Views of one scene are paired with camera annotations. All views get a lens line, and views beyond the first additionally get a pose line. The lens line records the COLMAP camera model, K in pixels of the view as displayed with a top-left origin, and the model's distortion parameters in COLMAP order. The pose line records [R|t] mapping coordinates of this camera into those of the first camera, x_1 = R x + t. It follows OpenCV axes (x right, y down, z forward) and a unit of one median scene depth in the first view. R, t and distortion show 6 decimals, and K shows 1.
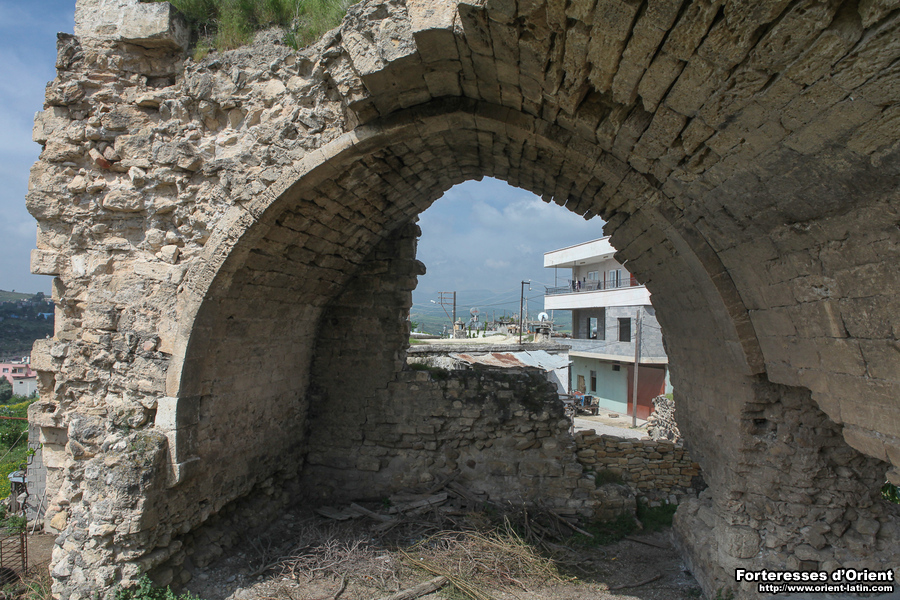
lens RADIAL K [[651.6, 0, 450.4], [0, 651.6, 288.4], [0, 0, 1]] dist [-0.066593, 0.002926]
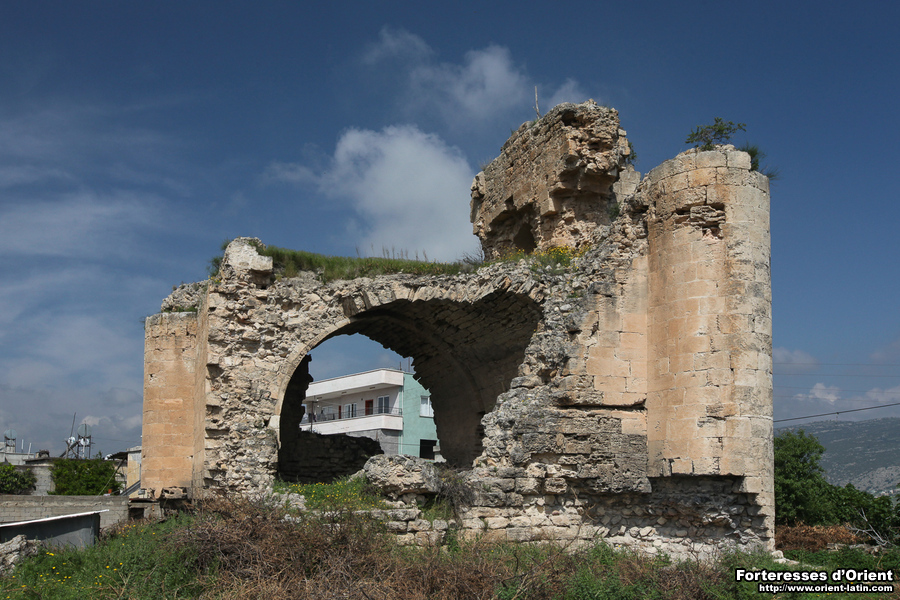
lens RADIAL K [[914.4, 0, 450.0], [0, 914.4, 300.0], [0, 0, 1]] dist [0.004968, 0.004712]
pose [[0.894101, 0.095601, 0.437543, -1.381704], [-0.016944, 0.983473, -0.180260, 0.344358], [-0.447545, 0.153757, 0.880944, -2.438944]]
